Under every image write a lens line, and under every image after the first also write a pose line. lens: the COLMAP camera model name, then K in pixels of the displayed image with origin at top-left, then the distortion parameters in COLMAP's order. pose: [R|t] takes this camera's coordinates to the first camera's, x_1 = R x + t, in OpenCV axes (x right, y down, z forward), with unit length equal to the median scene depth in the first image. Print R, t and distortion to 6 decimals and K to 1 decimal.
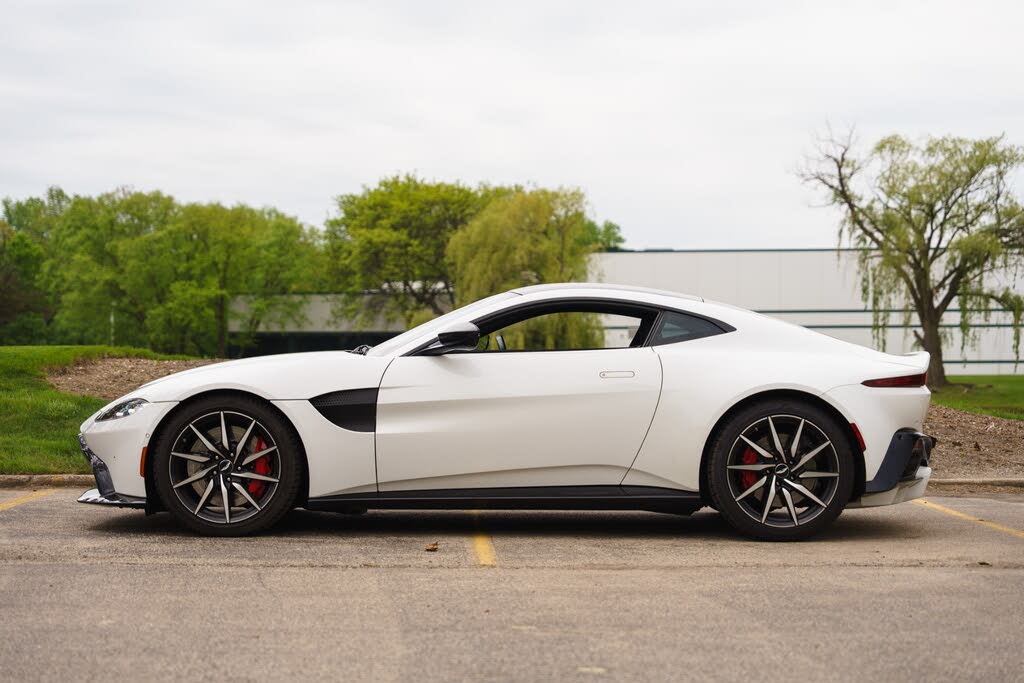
lens RADIAL K [[1978.9, 0, 501.7], [0, 1978.9, 351.9], [0, 0, 1]] dist [0.051247, 0.000000]
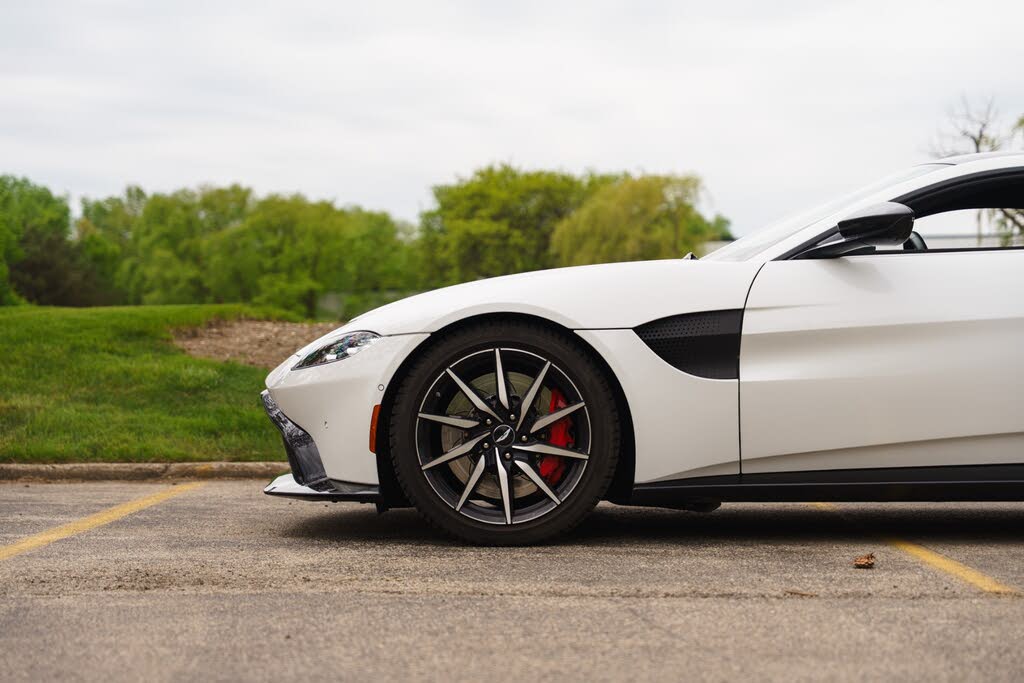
lens RADIAL K [[2054.3, 0, 495.7], [0, 2054.3, 359.5], [0, 0, 1]] dist [0.134797, 0.000000]
pose [[0.998902, -0.009158, -0.045940, -0.105863], [0.009237, 0.999956, 0.001496, 0.030971], [0.045924, -0.001919, 0.998943, 0.325339]]
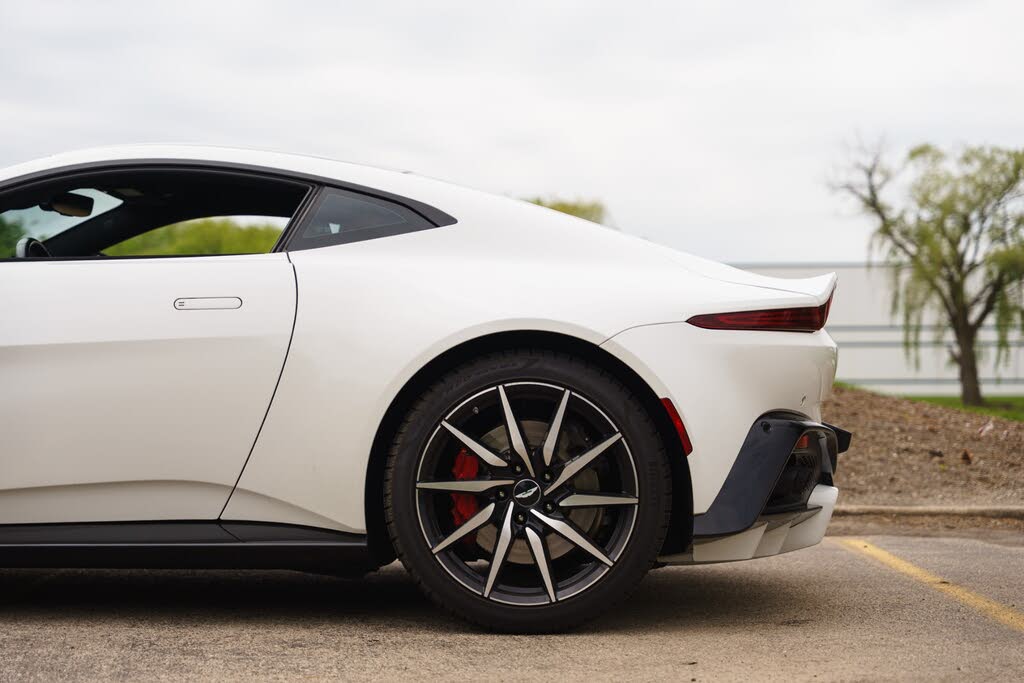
lens RADIAL K [[1978.9, 0, 493.2], [0, 1978.9, 345.6], [0, 0, 1]] dist [0.051247, 0.000000]
pose [[0.999707, 0.000473, -0.024190, 0.137838], [-0.000831, 0.999890, -0.014810, 0.028558], [0.024181, 0.014826, 0.999598, 0.470594]]
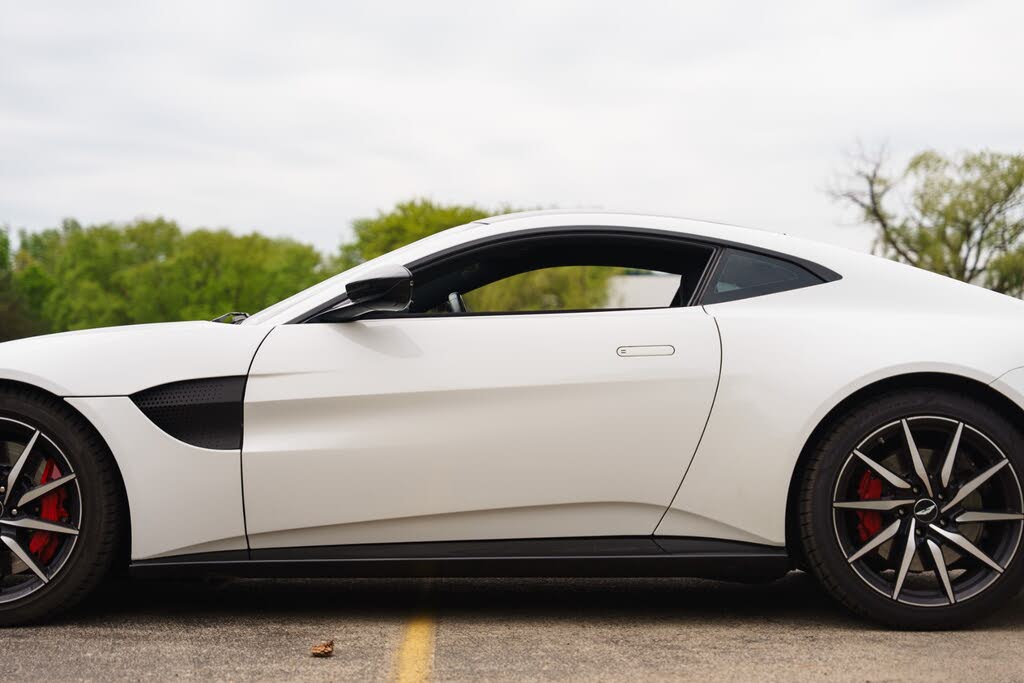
lens RADIAL K [[1978.9, 0, 490.5], [0, 1978.9, 350.7], [0, 0, 1]] dist [0.051247, 0.000000]
pose [[0.999812, -0.007680, -0.017779, 0.021197], [0.007392, 0.999841, -0.016218, 0.019906], [0.017900, 0.016084, 0.999710, 0.383811]]
